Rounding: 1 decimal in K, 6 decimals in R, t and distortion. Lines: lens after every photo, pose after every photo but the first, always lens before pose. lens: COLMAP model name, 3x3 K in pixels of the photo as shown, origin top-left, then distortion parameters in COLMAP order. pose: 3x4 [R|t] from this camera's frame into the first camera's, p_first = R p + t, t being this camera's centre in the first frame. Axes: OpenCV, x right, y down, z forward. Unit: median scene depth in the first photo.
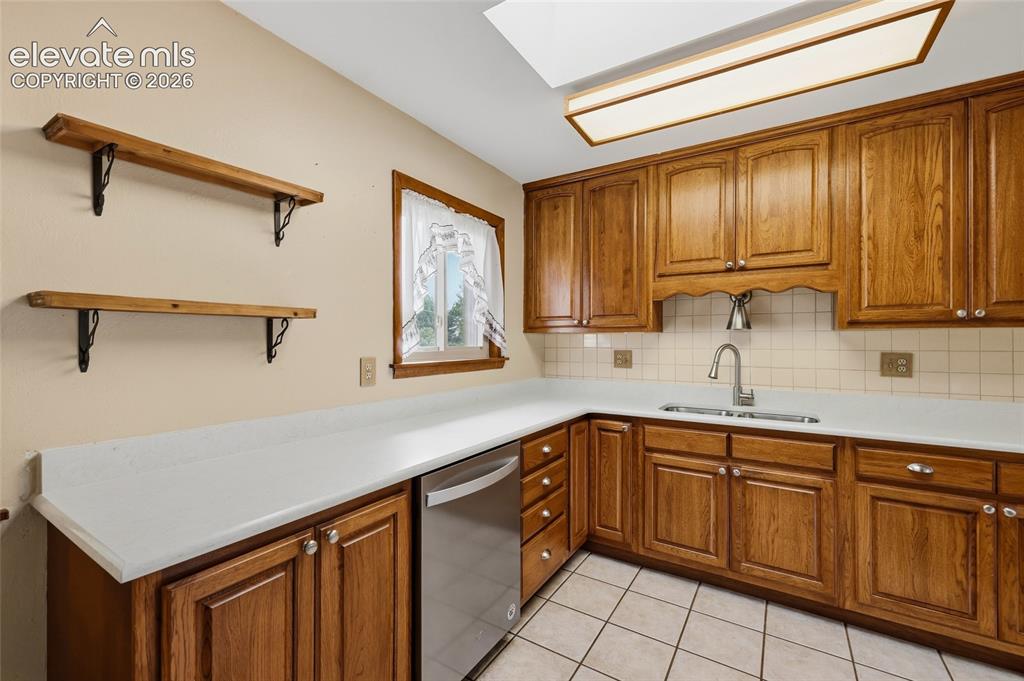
lens RADIAL K [[429.5, 0, 502.8], [0, 429.5, 340.9], [0, 0, 1]] dist [-0.003318, 0.000148]
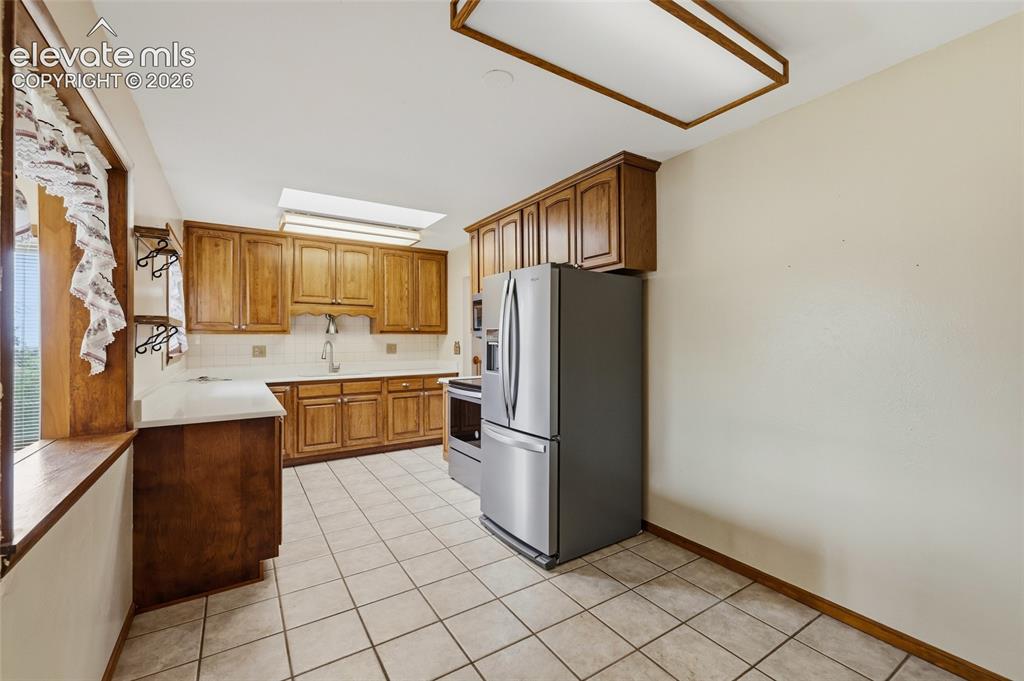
lens RADIAL K [[429.5, 0, 507.5], [0, 429.5, 337.7], [0, 0, 1]] dist [-0.003318, 0.000148]
pose [[0.407741, -0.000560, 0.913097, -1.078350], [0.004962, 0.999986, -0.001602, -0.000710], [-0.913084, 0.005184, 0.407738, -0.617648]]
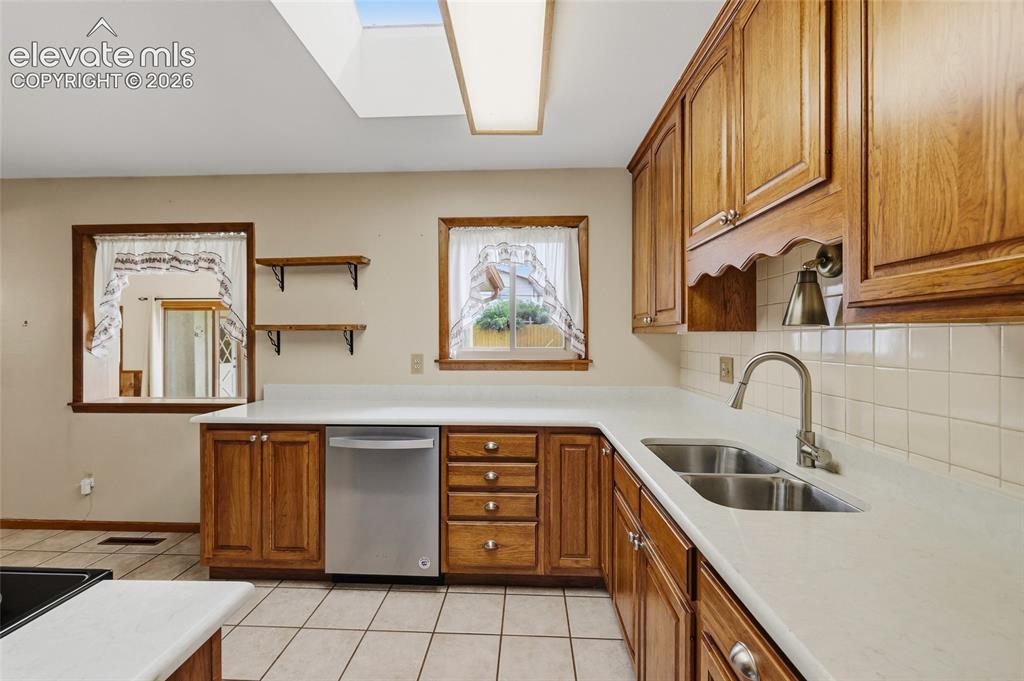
lens RADIAL K [[429.5, 0, 508.5], [0, 429.5, 337.6], [0, 0, 1]] dist [-0.003318, 0.000148]
pose [[0.503338, -0.001545, -0.864089, 0.983492], [0.001575, 0.999998, -0.000870, -0.014047], [0.864088, -0.000922, 0.503339, 0.476222]]
